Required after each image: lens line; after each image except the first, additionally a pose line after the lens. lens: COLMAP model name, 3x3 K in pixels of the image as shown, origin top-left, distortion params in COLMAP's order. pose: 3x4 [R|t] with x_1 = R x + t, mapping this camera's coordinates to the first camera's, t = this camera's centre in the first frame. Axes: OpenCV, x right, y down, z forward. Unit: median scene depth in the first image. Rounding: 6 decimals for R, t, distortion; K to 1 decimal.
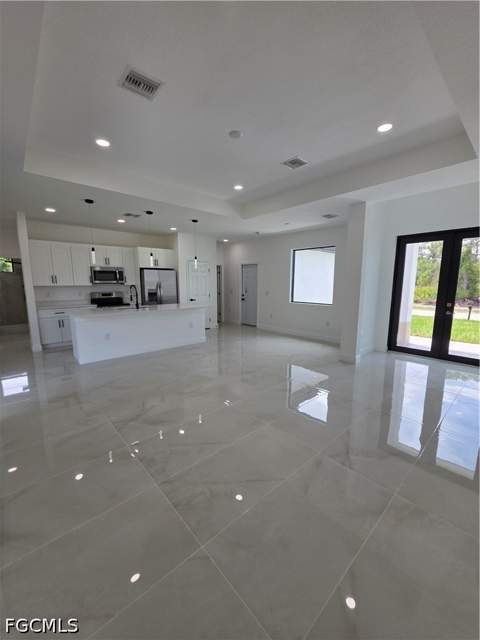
lens RADIAL K [[256.1, 0, 240.0], [0, 256.1, 320.0], [0, 0, 1]] dist [-0.012055, -0.000079]
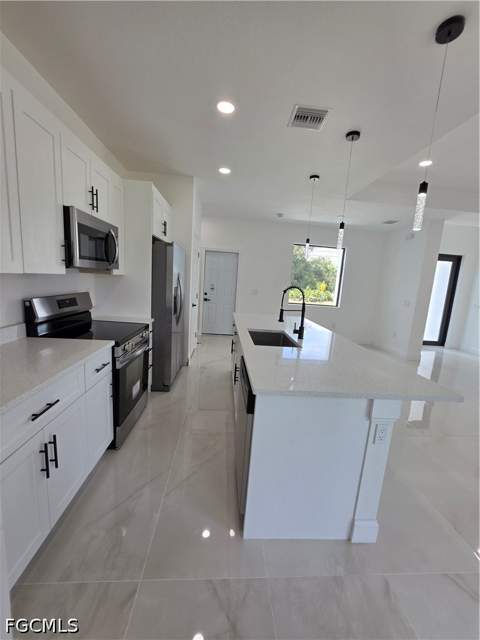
lens RADIAL K [[257.4, 0, 243.7], [0, 257.4, 319.9], [0, 0, 1]] dist [-0.005490, -0.000269]
pose [[0.614161, -0.087694, 0.784293, -0.632322], [0.049296, 0.996129, 0.072778, -0.092271], [-0.787639, -0.006034, 0.616107, 0.624185]]
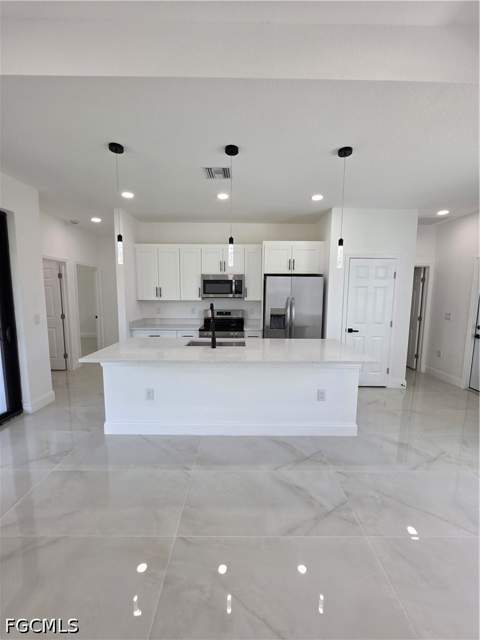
lens RADIAL K [[257.4, 0, 243.7], [0, 257.4, 319.9], [0, 0, 1]] dist [-0.005490, -0.000269]
pose [[0.751203, 0.073074, -0.656014, -0.005873], [-0.103751, 0.994571, -0.008019, -0.080847], [0.651867, 0.074087, 0.754706, 0.493083]]
